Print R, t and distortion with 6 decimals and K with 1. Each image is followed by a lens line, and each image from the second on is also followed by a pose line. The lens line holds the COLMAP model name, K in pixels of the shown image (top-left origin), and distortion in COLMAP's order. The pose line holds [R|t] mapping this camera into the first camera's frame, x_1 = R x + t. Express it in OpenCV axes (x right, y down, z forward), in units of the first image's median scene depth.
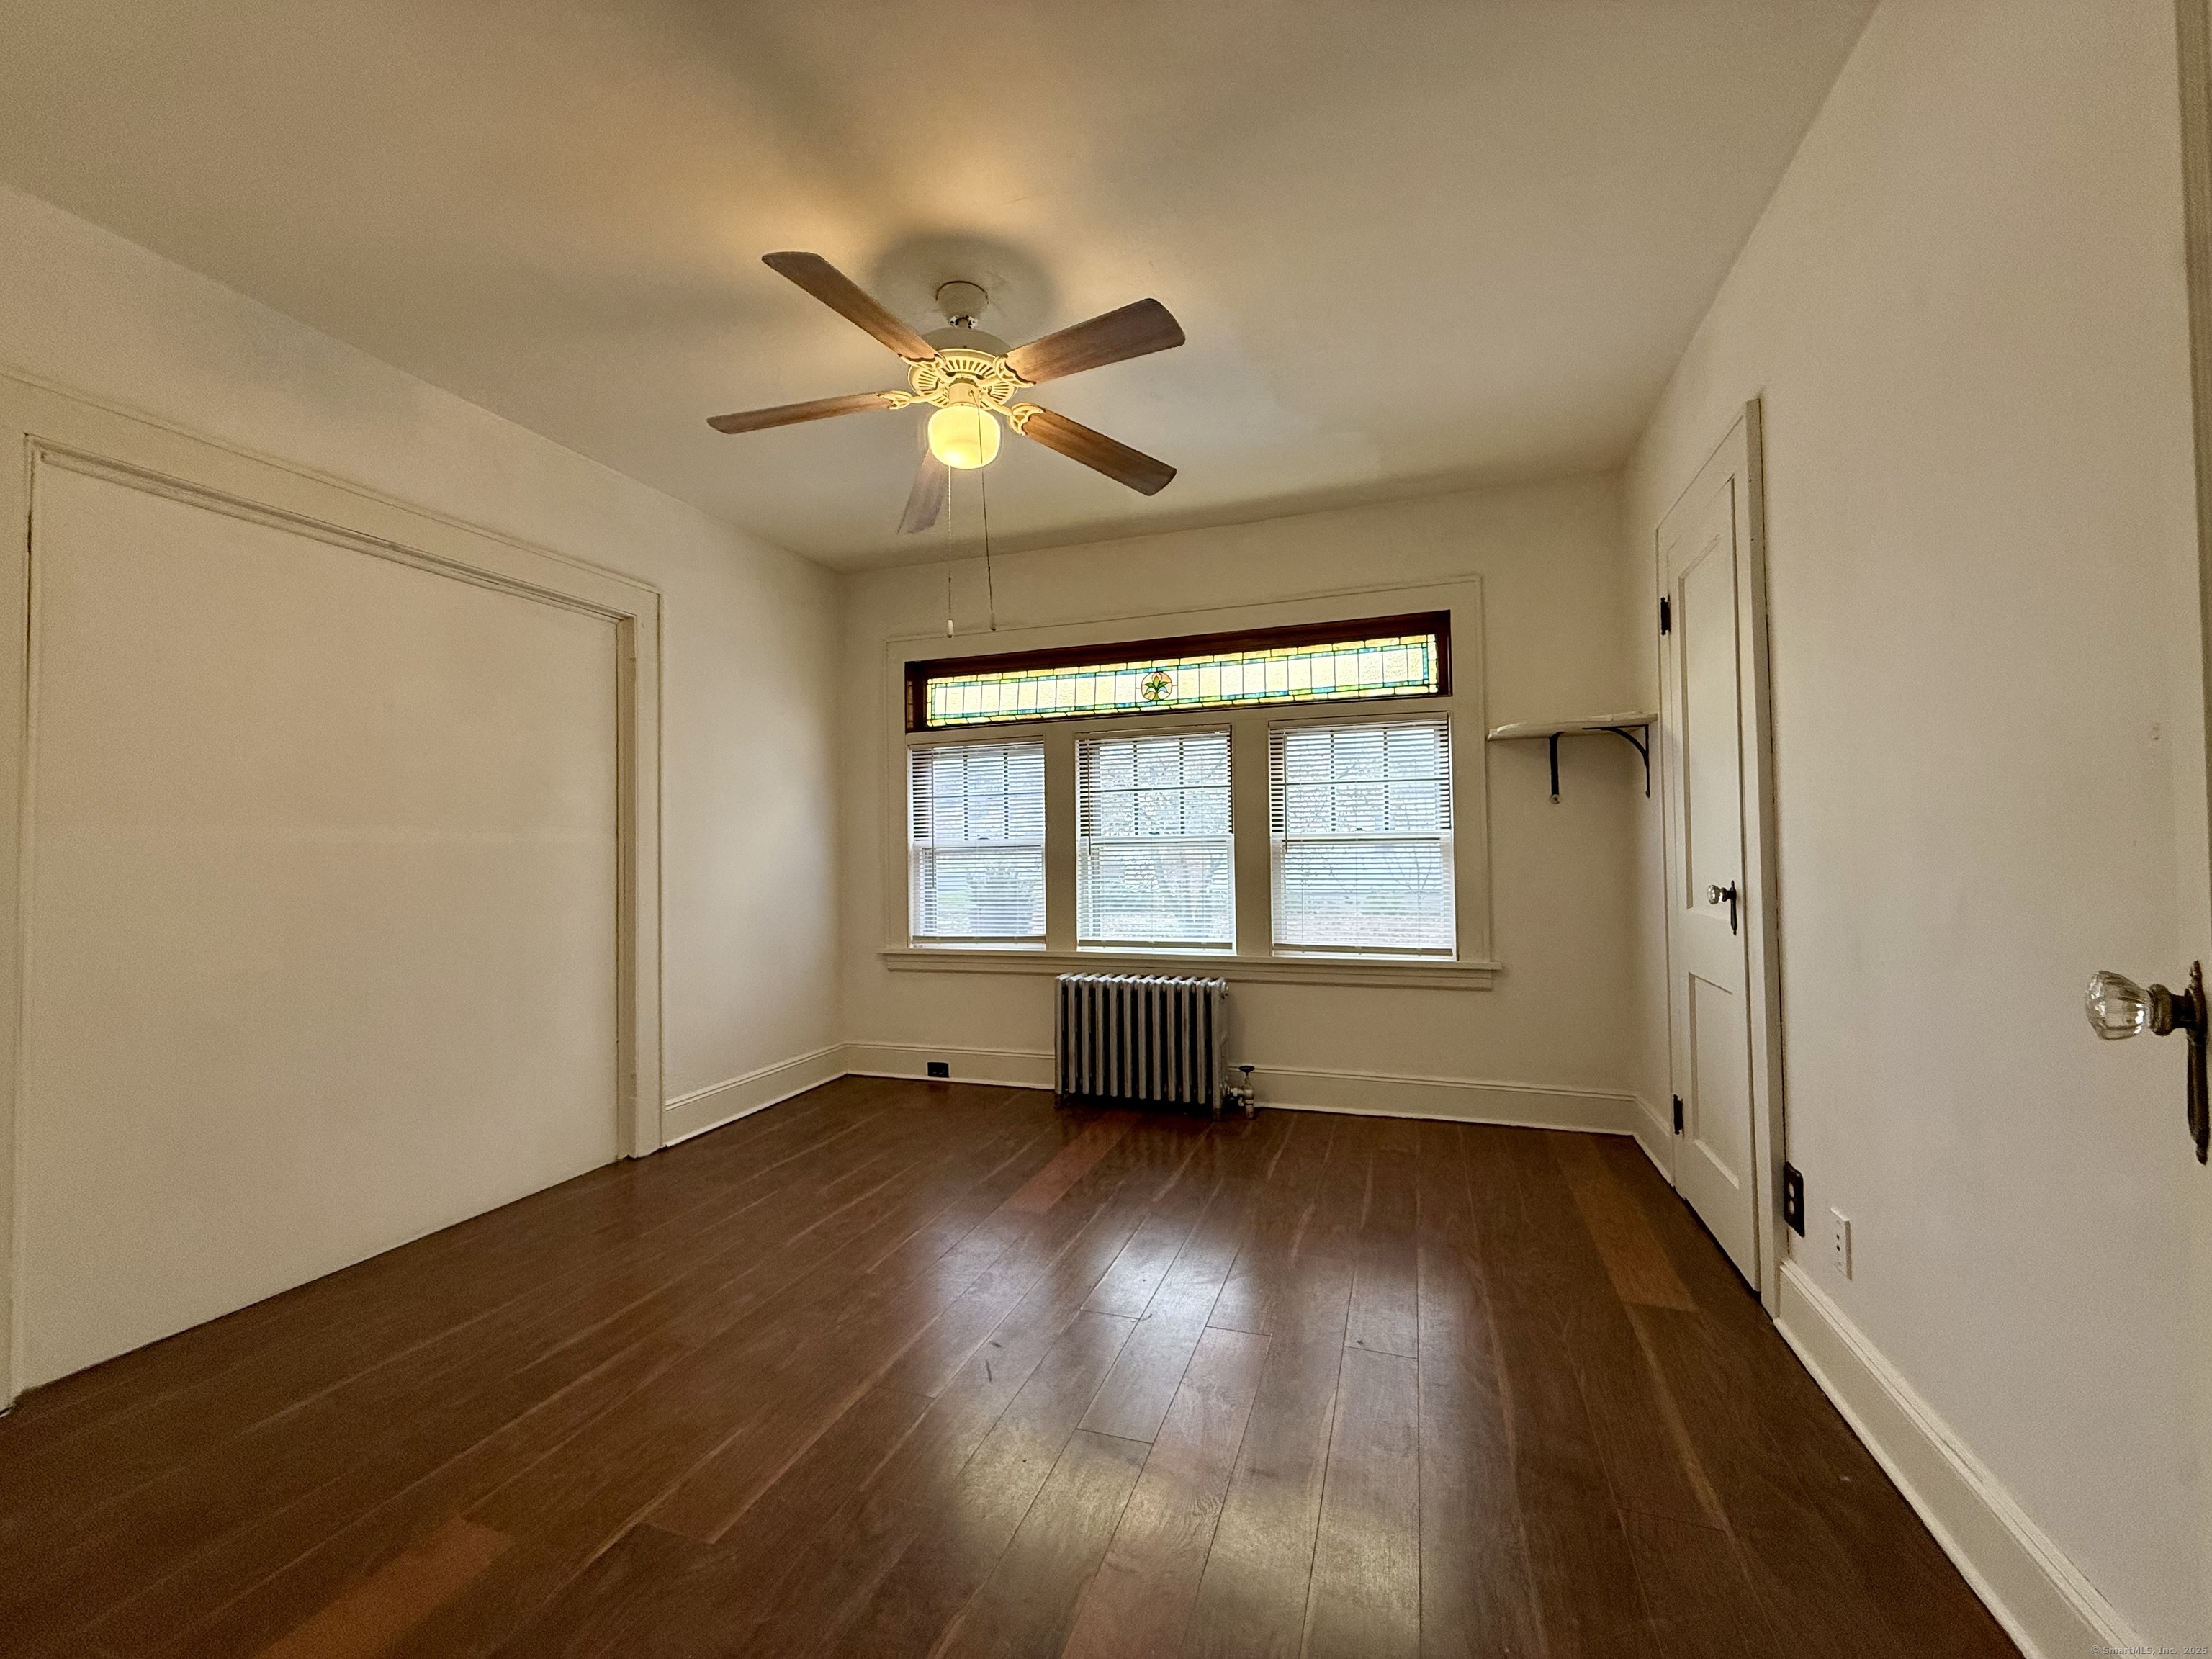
lens RADIAL K [[880.5, 0, 1113.3], [0, 880.5, 829.7], [0, 0, 1]] dist [-0.002209, -0.000160]
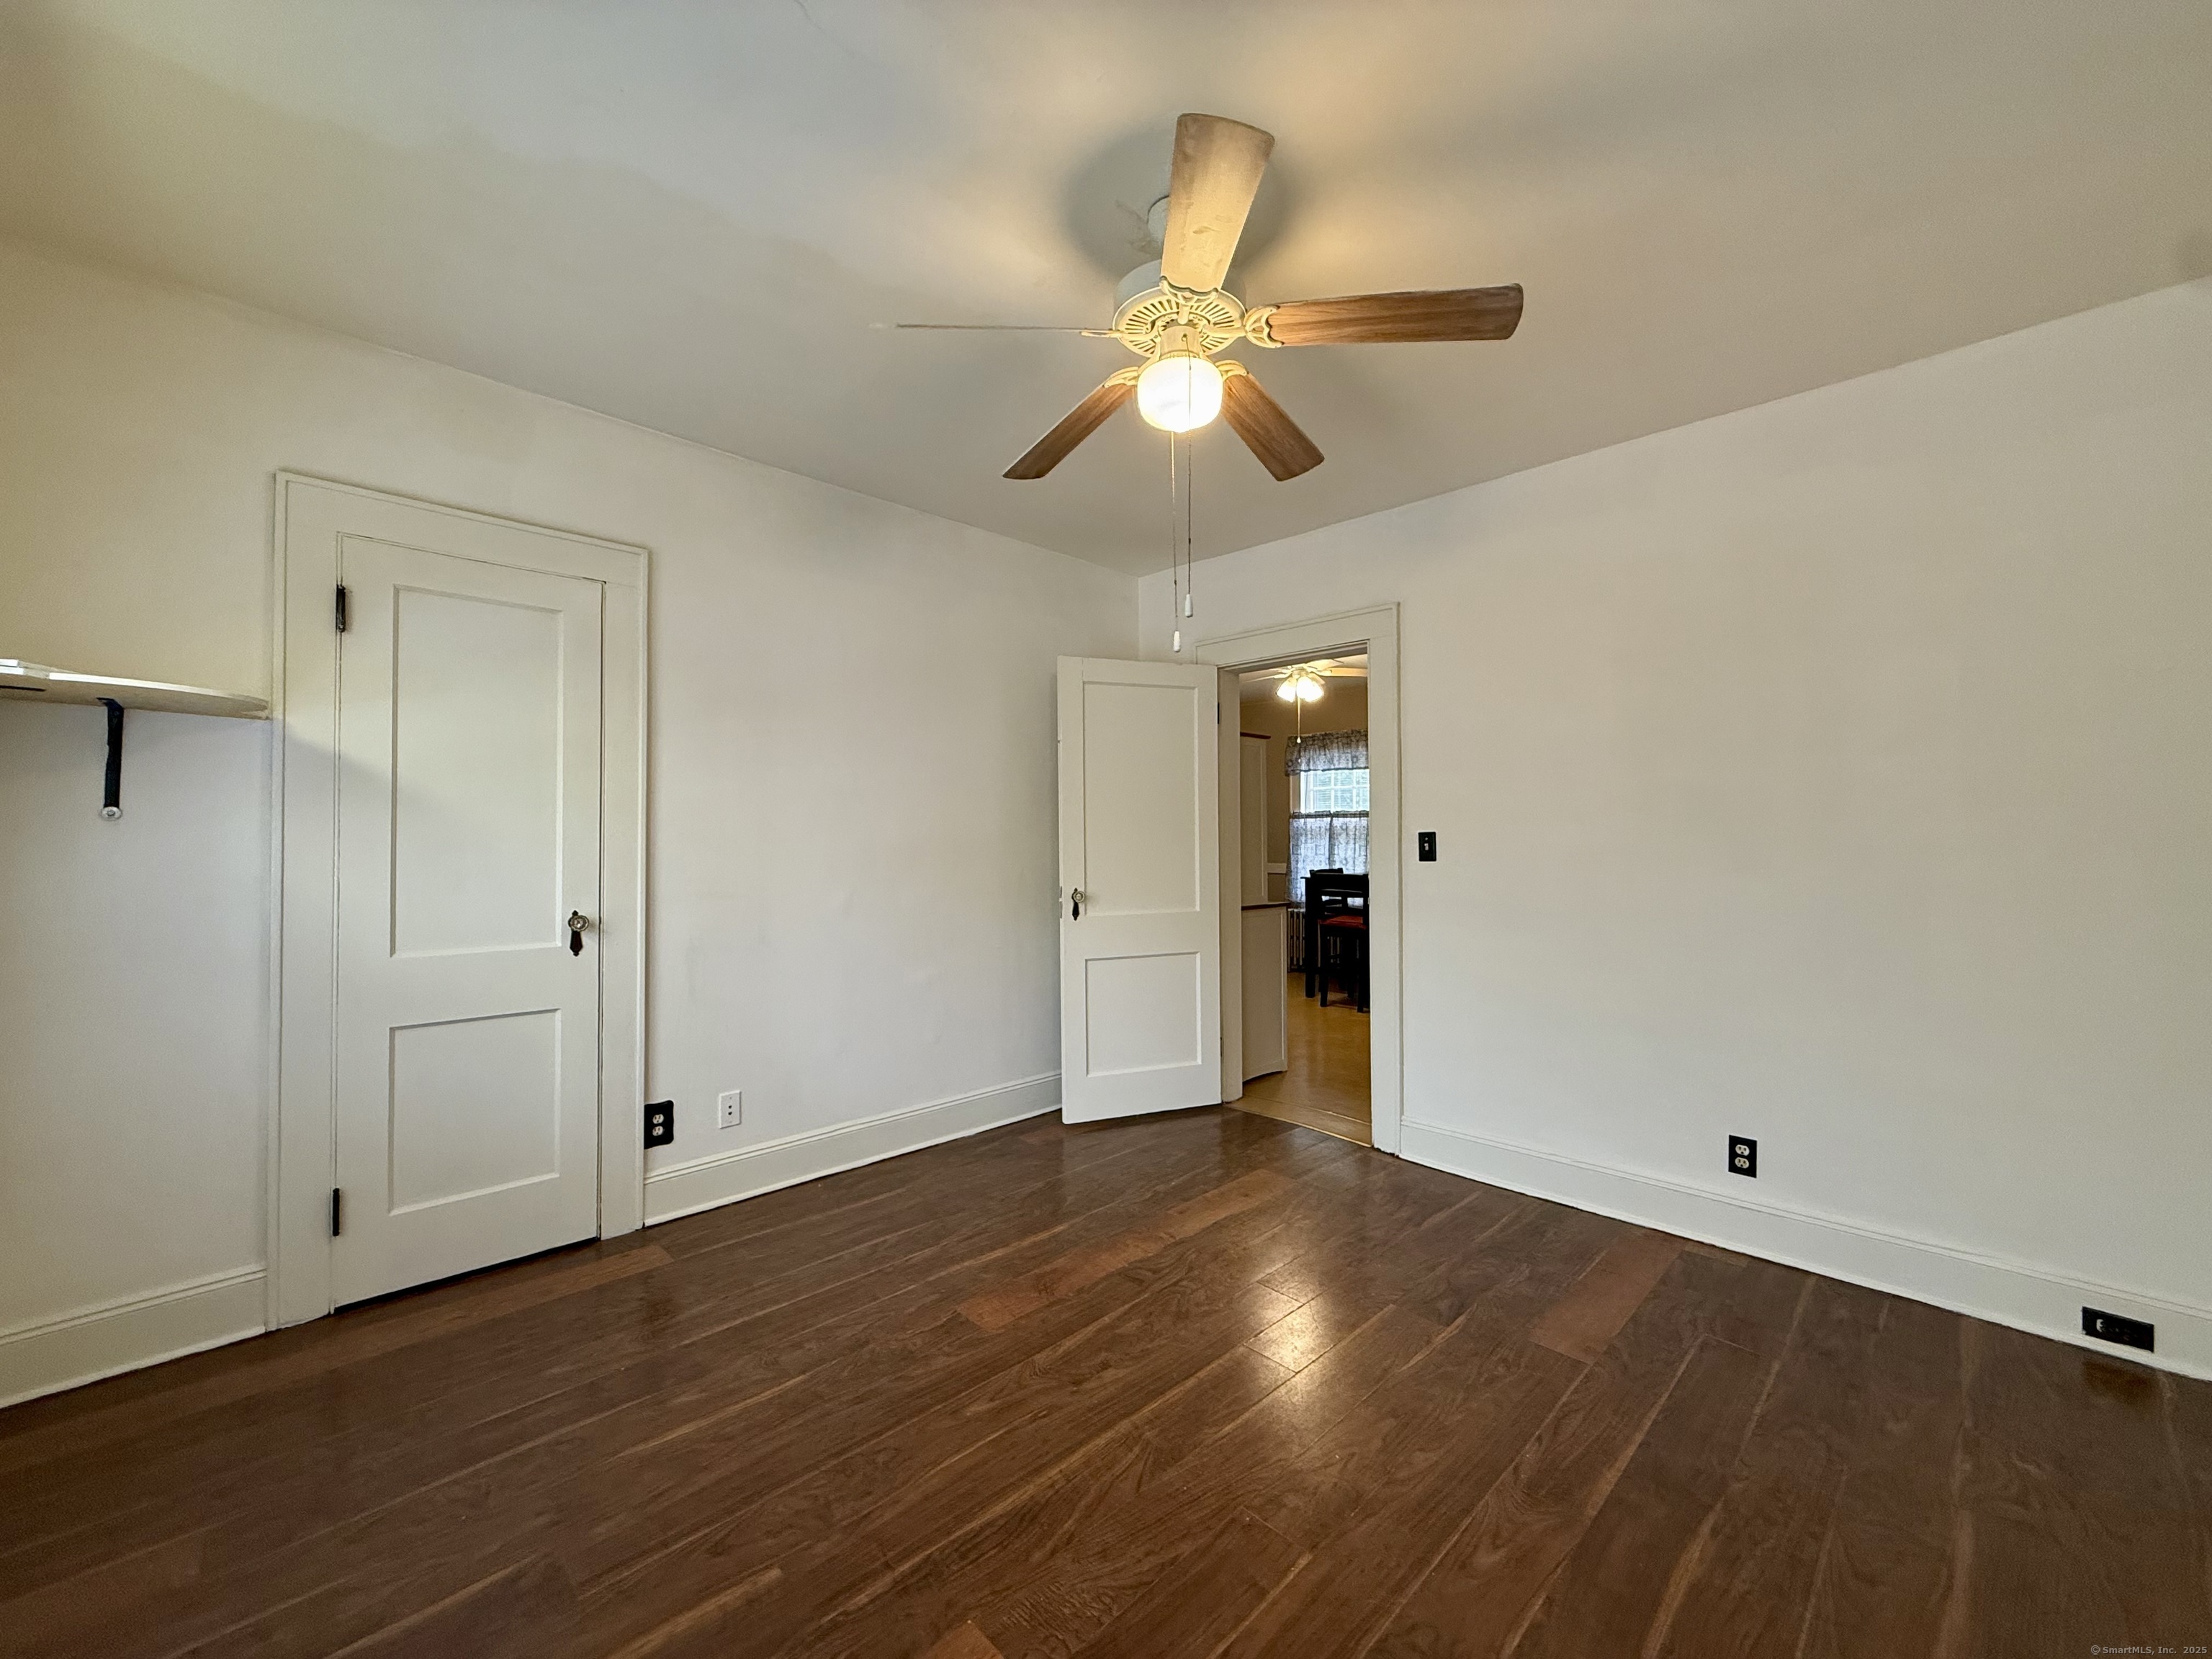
lens RADIAL K [[880.5, 0, 1109.5], [0, 880.5, 832.0], [0, 0, 1]] dist [-0.002209, -0.000160]
pose [[-0.893106, 0.011685, 0.449695, -0.290620], [-0.001322, 0.999590, -0.028600, -0.007054], [-0.449845, -0.026137, -0.892724, 1.080884]]
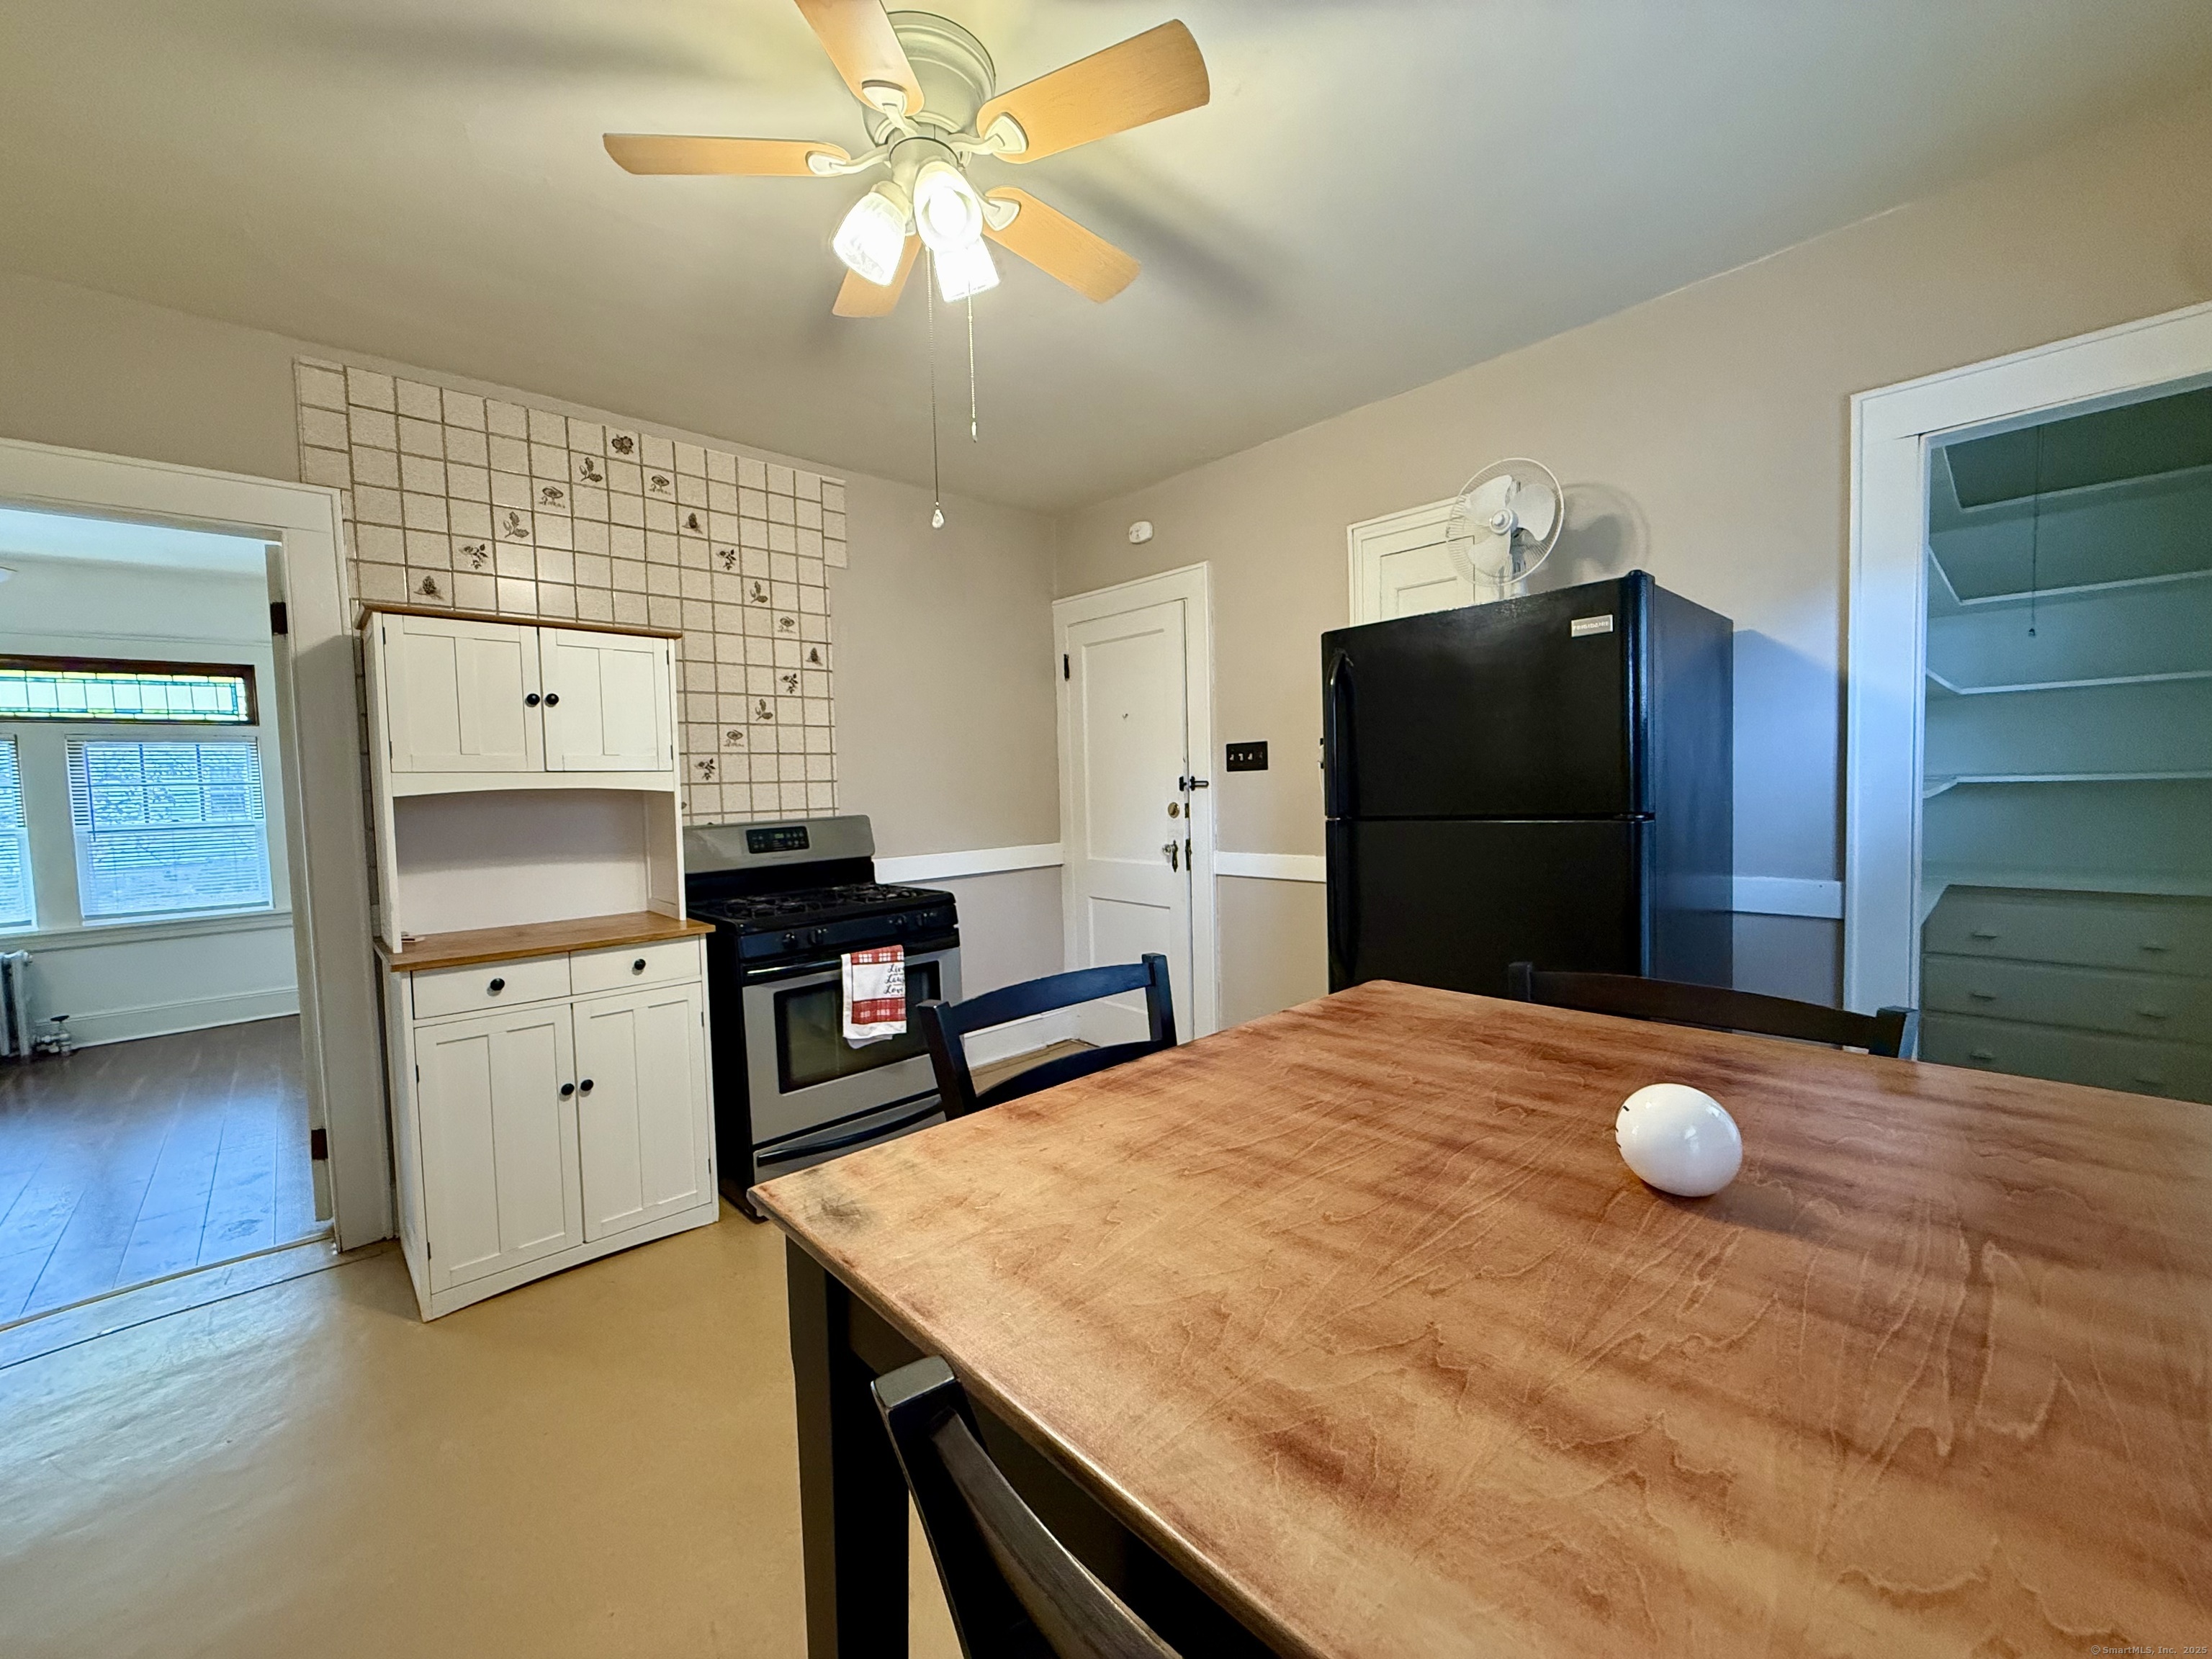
lens RADIAL K [[880.5, 0, 1108.5], [0, 880.5, 832.2], [0, 0, 1]] dist [-0.002209, -0.000160]
pose [[0.468639, -0.049286, 0.882014, -0.231013], [0.011966, 0.998705, 0.049449, -0.031970], [-0.883309, -0.012620, 0.468622, -0.869812]]
